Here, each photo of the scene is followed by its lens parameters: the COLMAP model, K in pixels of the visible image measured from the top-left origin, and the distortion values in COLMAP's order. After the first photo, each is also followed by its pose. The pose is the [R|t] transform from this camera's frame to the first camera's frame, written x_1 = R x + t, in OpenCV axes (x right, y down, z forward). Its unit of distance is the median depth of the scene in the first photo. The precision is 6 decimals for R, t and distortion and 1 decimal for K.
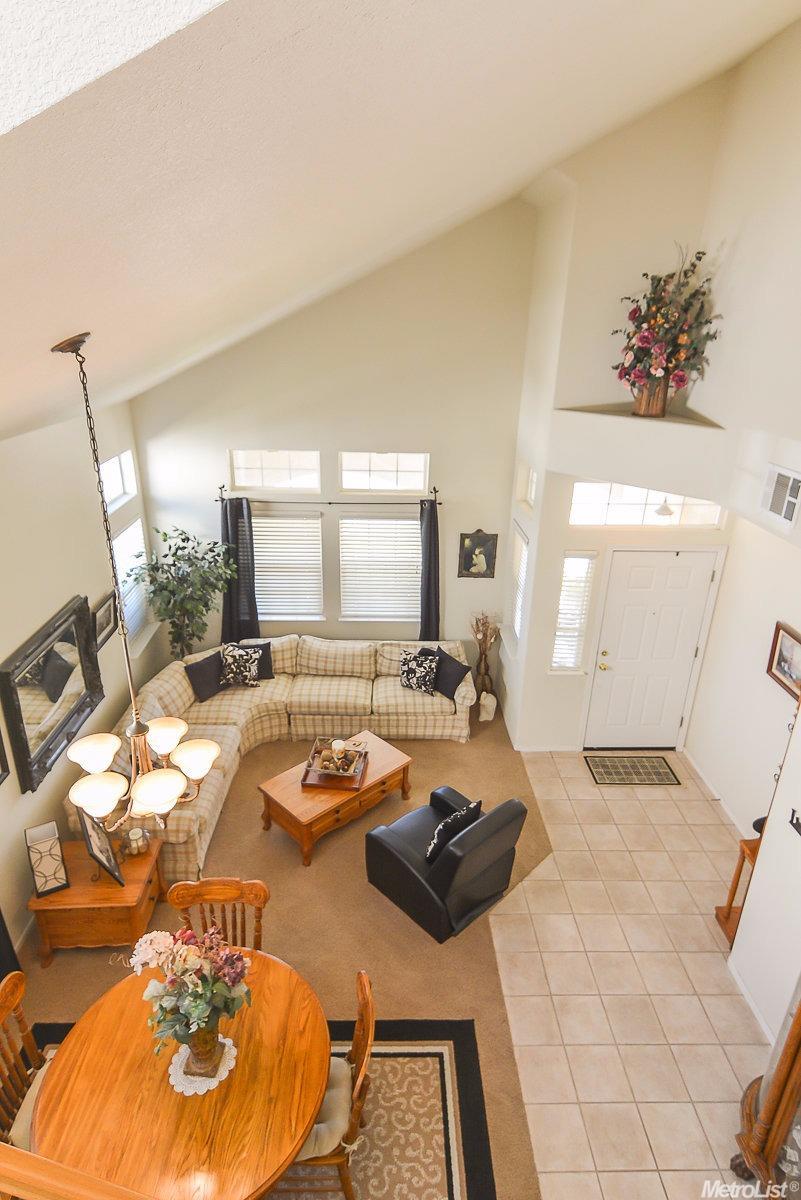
lens RADIAL K [[668.9, 0, 406.3], [0, 668.9, 599.6], [0, 0, 1]] dist [0.031670, -0.001384]
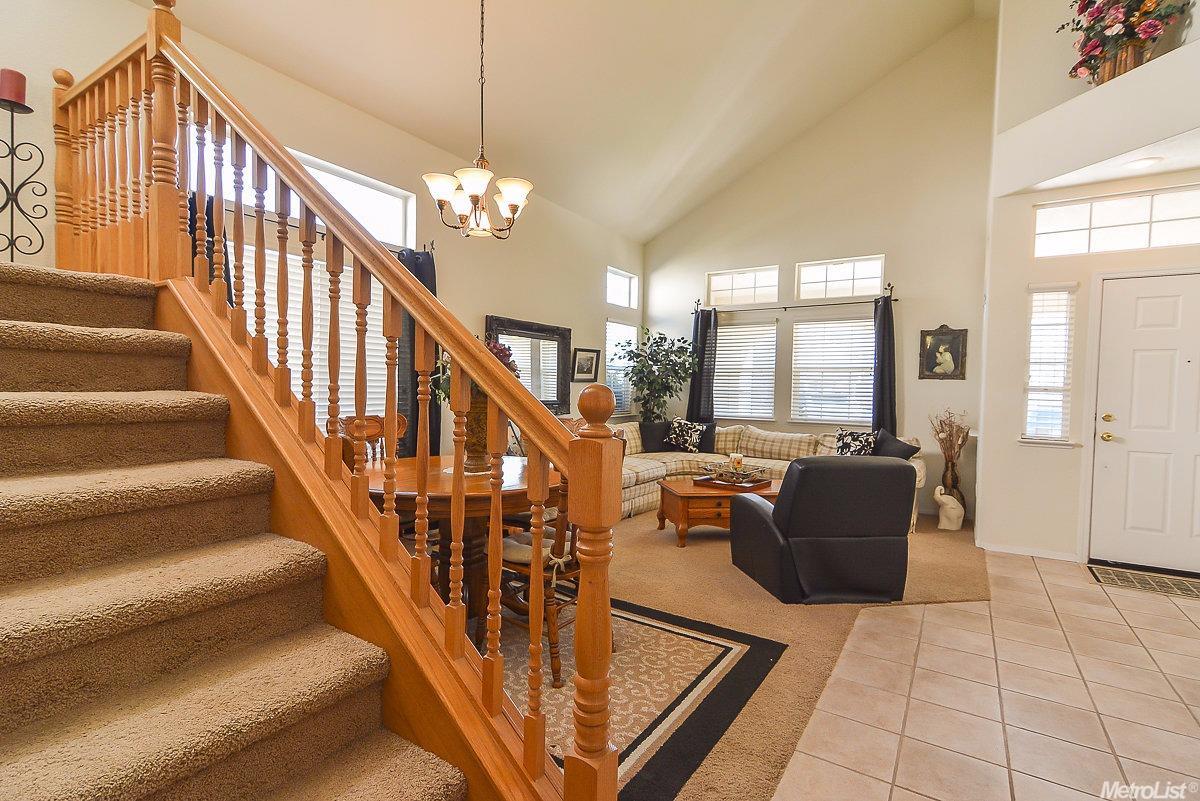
lens RADIAL K [[567.3, 0, 595.8], [0, 567.3, 405.3], [0, 0, 1]] dist [0.023657, -0.009596]
pose [[0.818593, 0.008971, -0.574304, 0.176757], [-0.220341, 0.928284, -0.299566, 0.364231], [0.530430, 0.371765, 0.761863, 0.160925]]
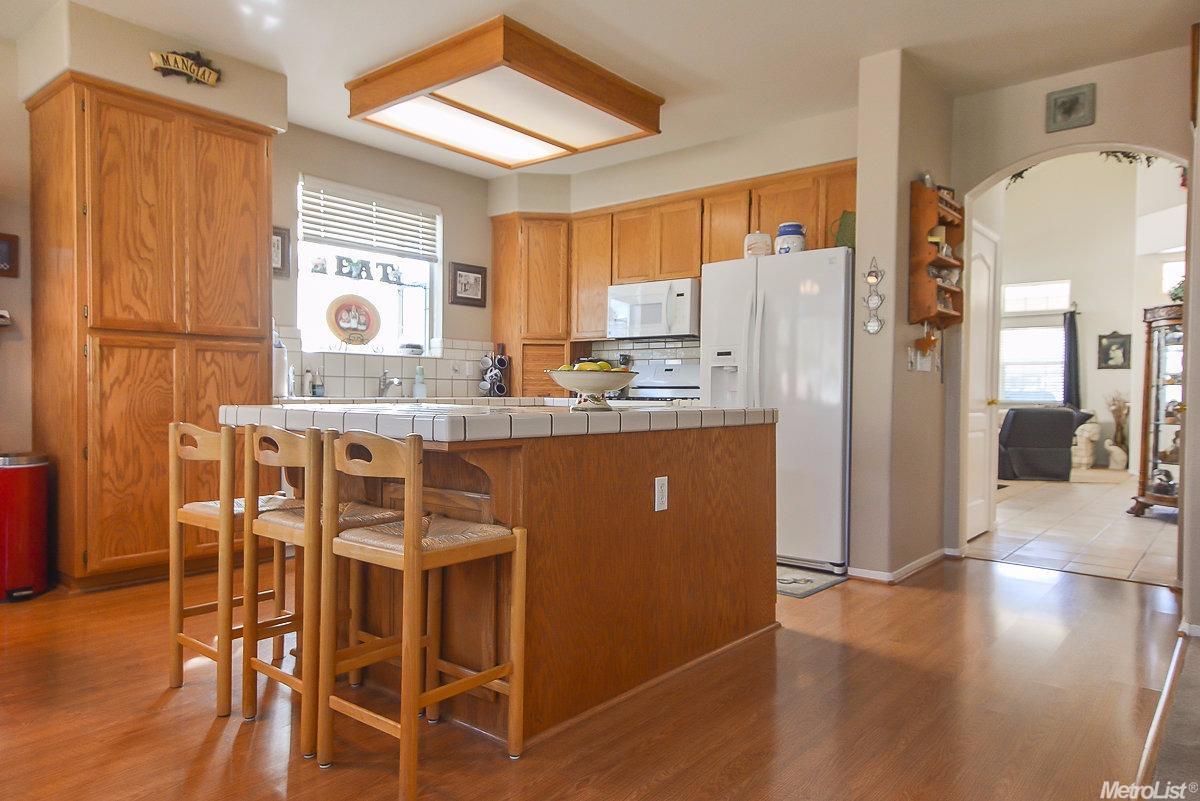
lens RADIAL K [[764.4, 0, 604.9], [0, 764.4, 404.6], [0, 0, 1]] dist [0.038610, -0.001104]
pose [[0.745920, -0.004348, -0.666021, 0.396847], [-0.247963, 0.926281, -0.283757, 0.757215], [0.618157, 0.376808, 0.689853, -0.690950]]
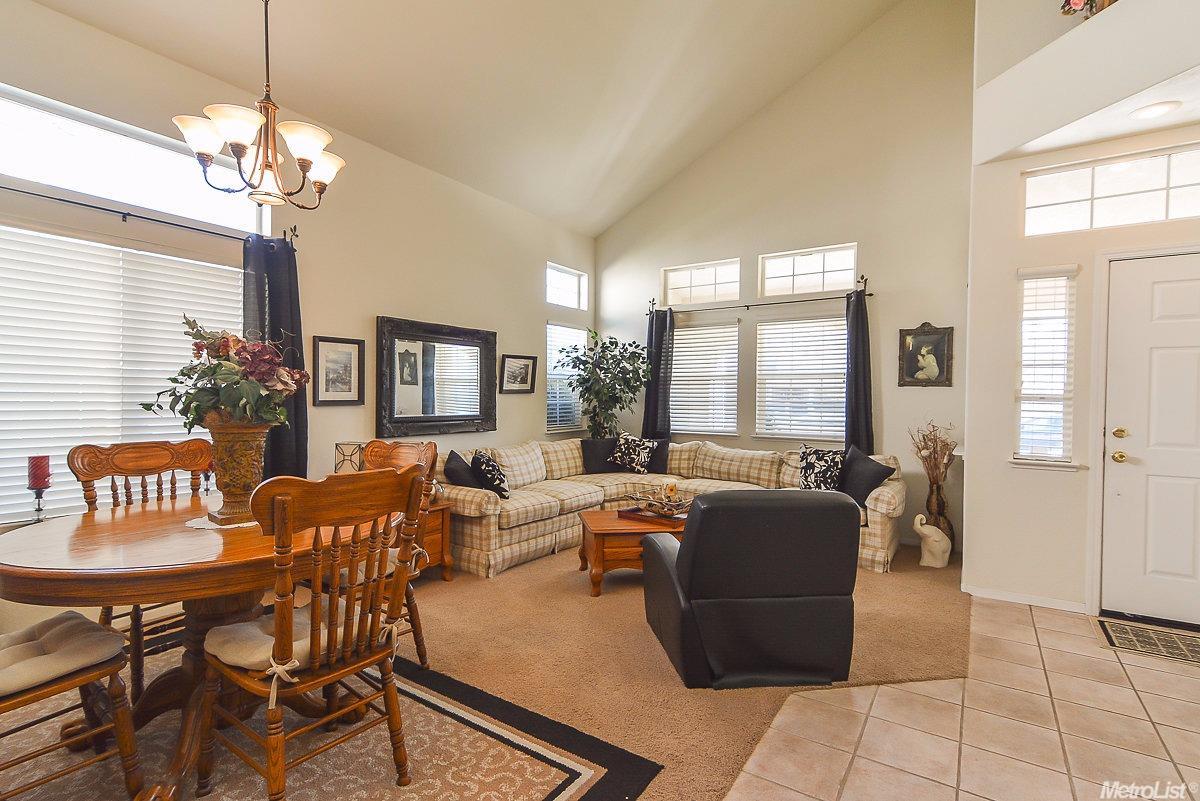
lens RADIAL K [[574.9, 0, 596.2], [0, 574.9, 405.3], [0, 0, 1]] dist [0.026331, -0.010994]
pose [[0.810322, -0.008491, -0.585923, 0.201588], [-0.215803, 0.925295, -0.311862, 0.302311], [0.544800, 0.379153, 0.747955, 0.298247]]
